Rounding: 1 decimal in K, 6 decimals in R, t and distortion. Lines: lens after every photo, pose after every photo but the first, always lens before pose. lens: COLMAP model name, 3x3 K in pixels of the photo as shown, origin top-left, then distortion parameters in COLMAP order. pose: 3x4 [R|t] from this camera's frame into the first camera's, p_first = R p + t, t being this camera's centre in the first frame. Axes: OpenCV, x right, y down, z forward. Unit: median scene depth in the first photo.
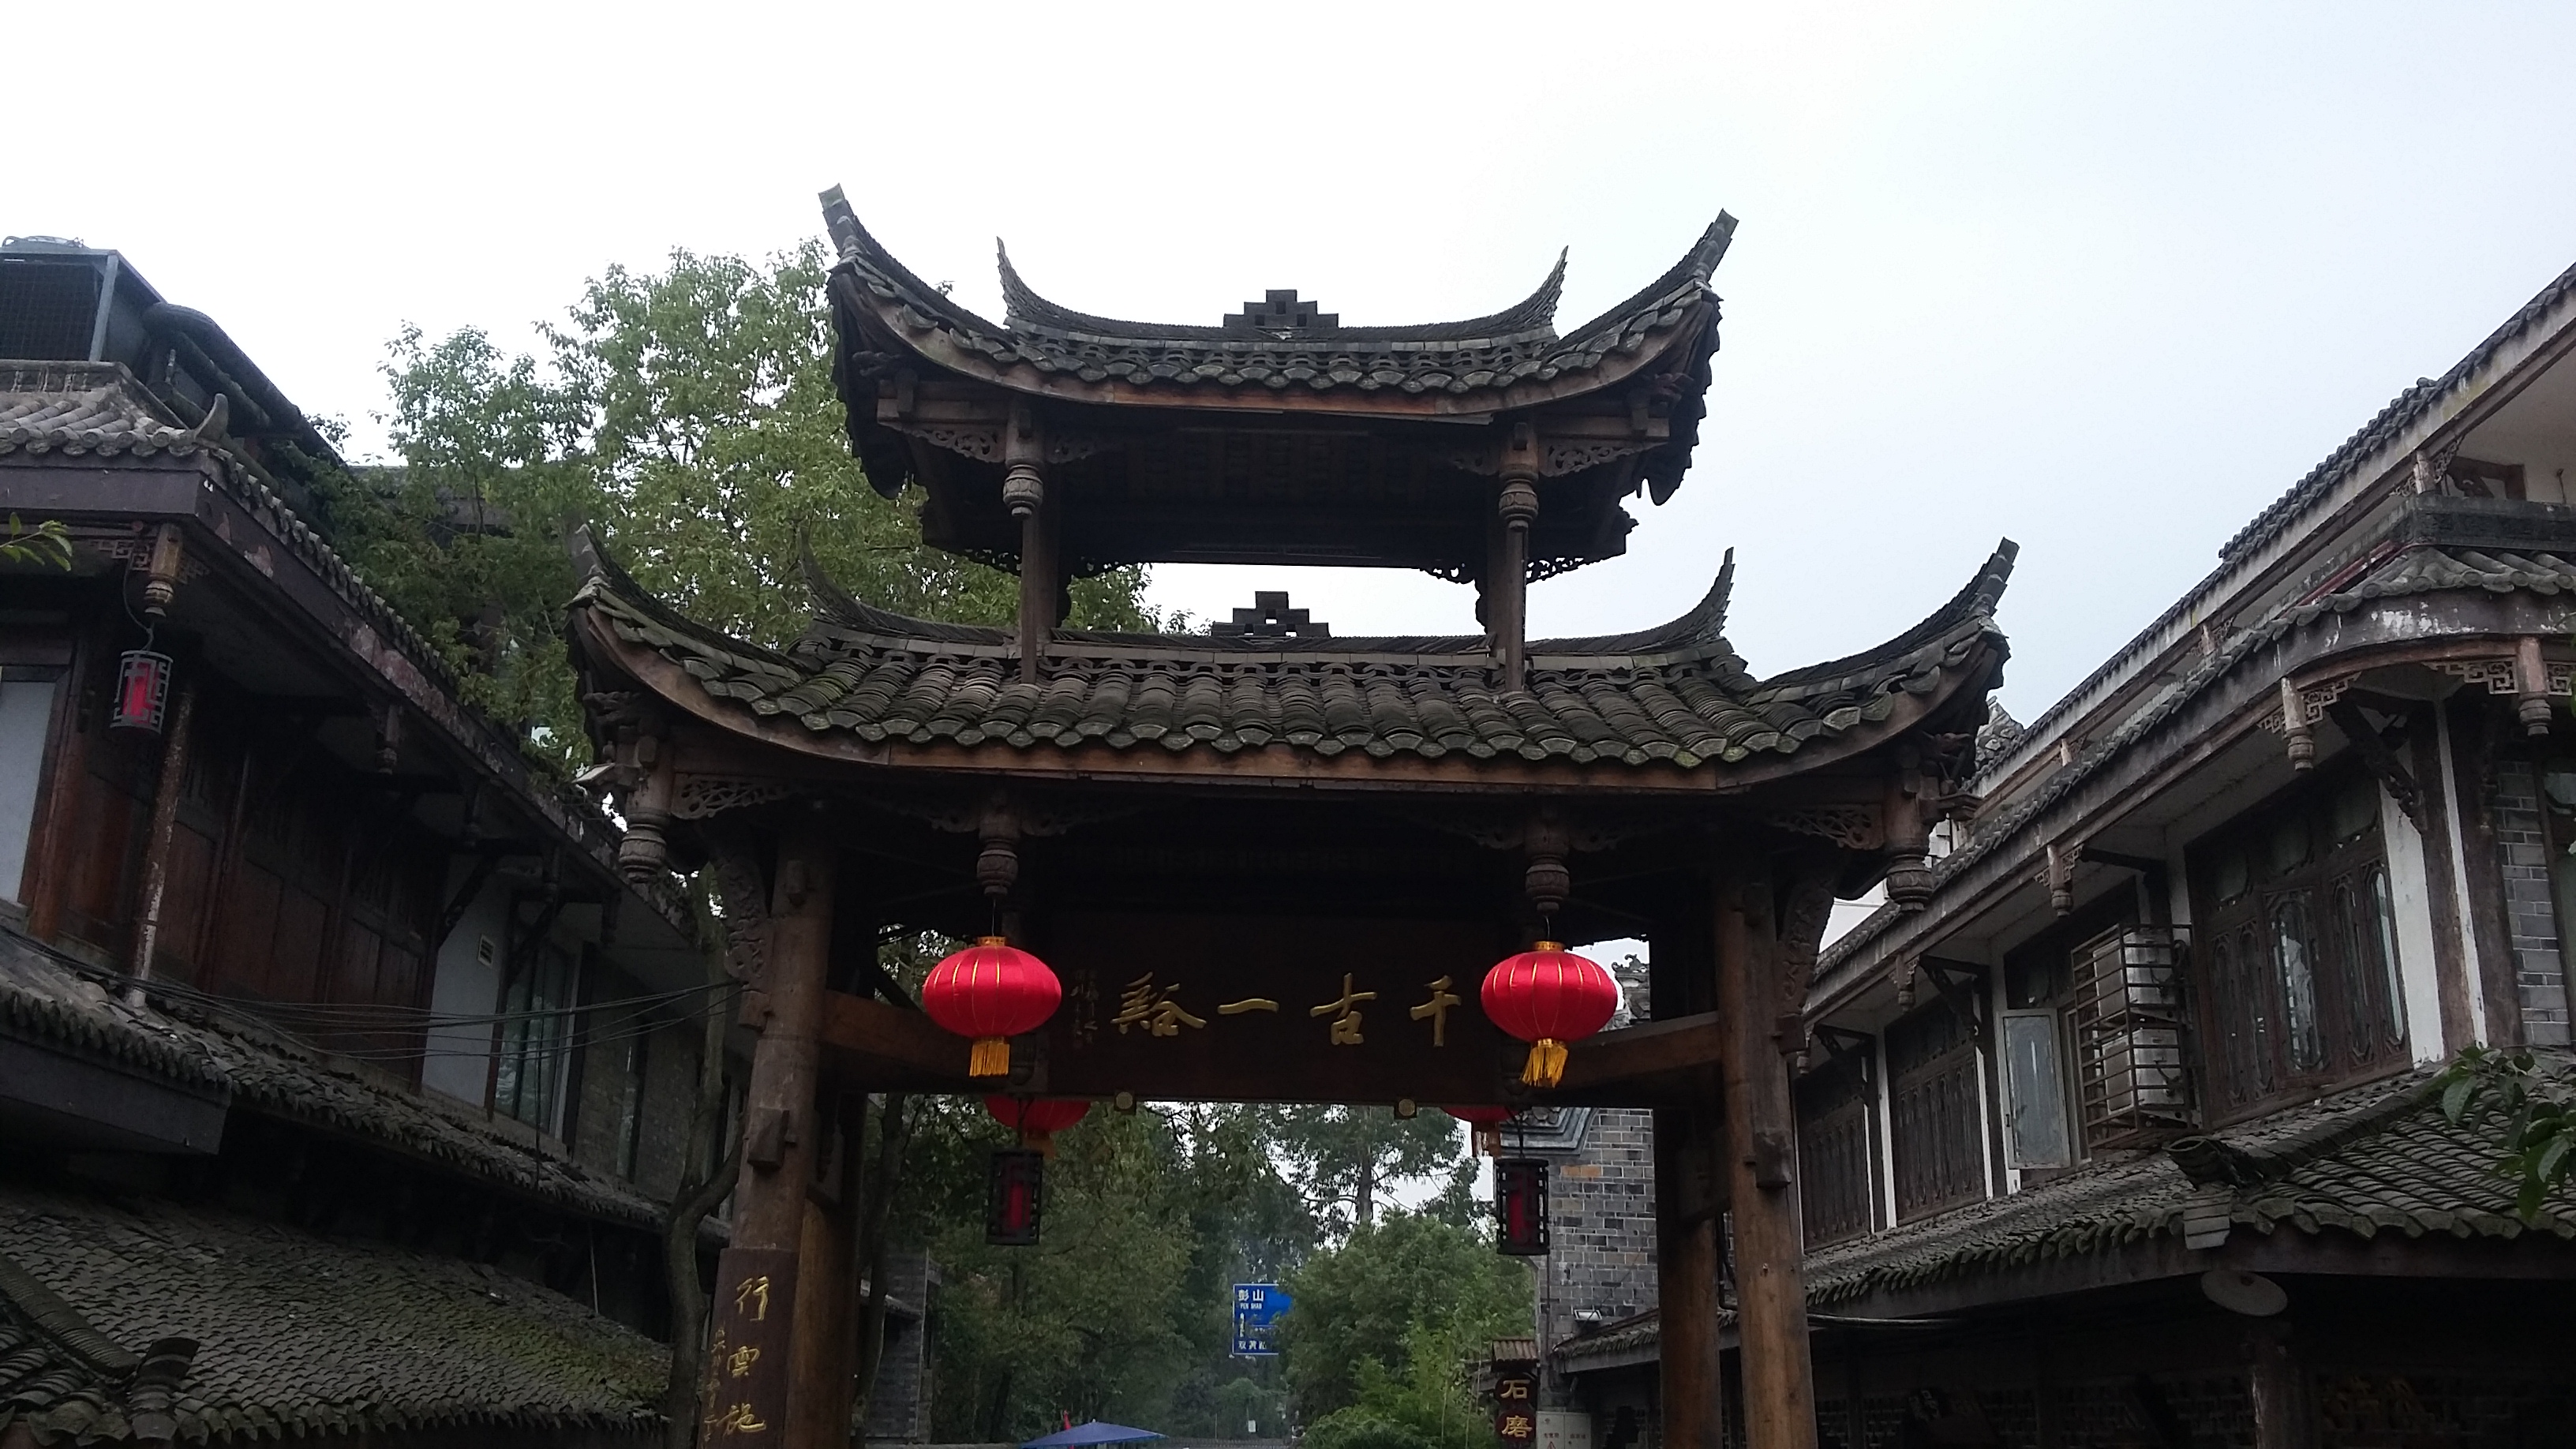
lens RADIAL K [[2333.7, 0, 1302.3], [0, 2333.7, 709.8], [0, 0, 1]] dist [0.011596, -0.022628]
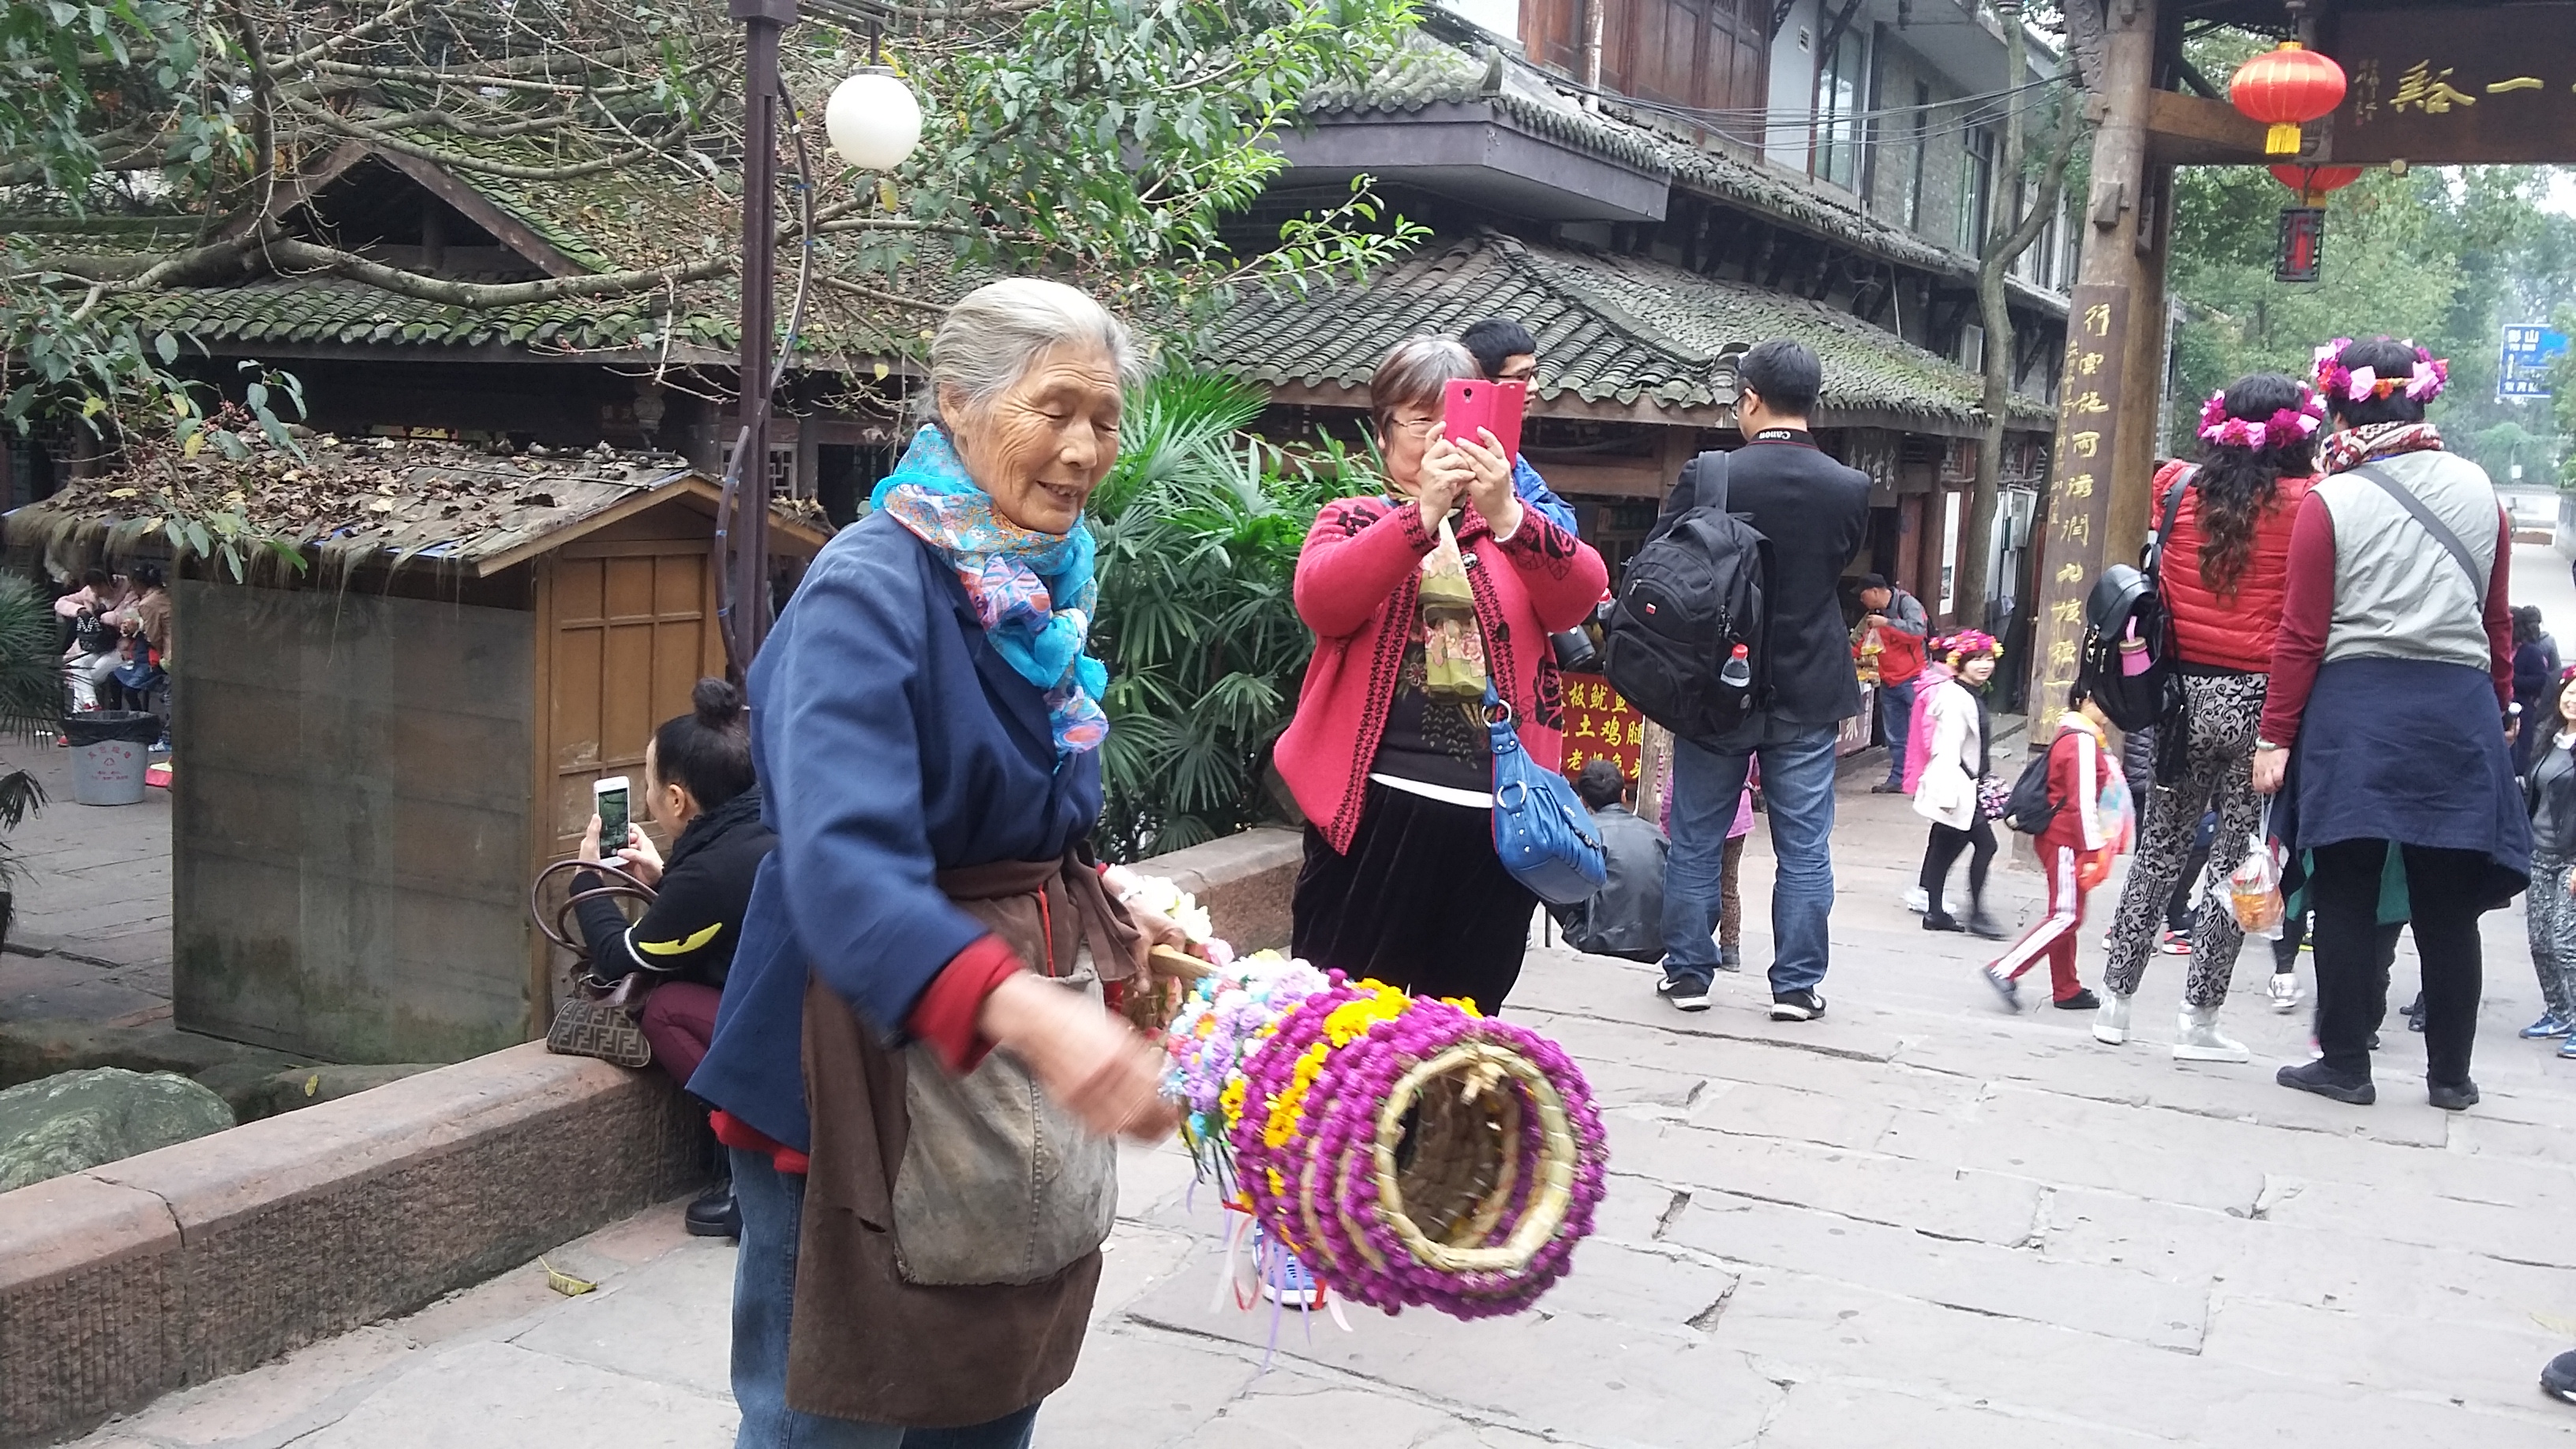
lens RADIAL K [[2333.7, 0, 1285.7], [0, 2333.7, 697.1], [0, 0, 1]] dist [0.011596, -0.022628]
pose [[0.875091, 0.078316, -0.477580, 0.017083], [0.113347, 0.926207, 0.359574, -0.065504], [0.470498, -0.368792, 0.801638, -0.291836]]
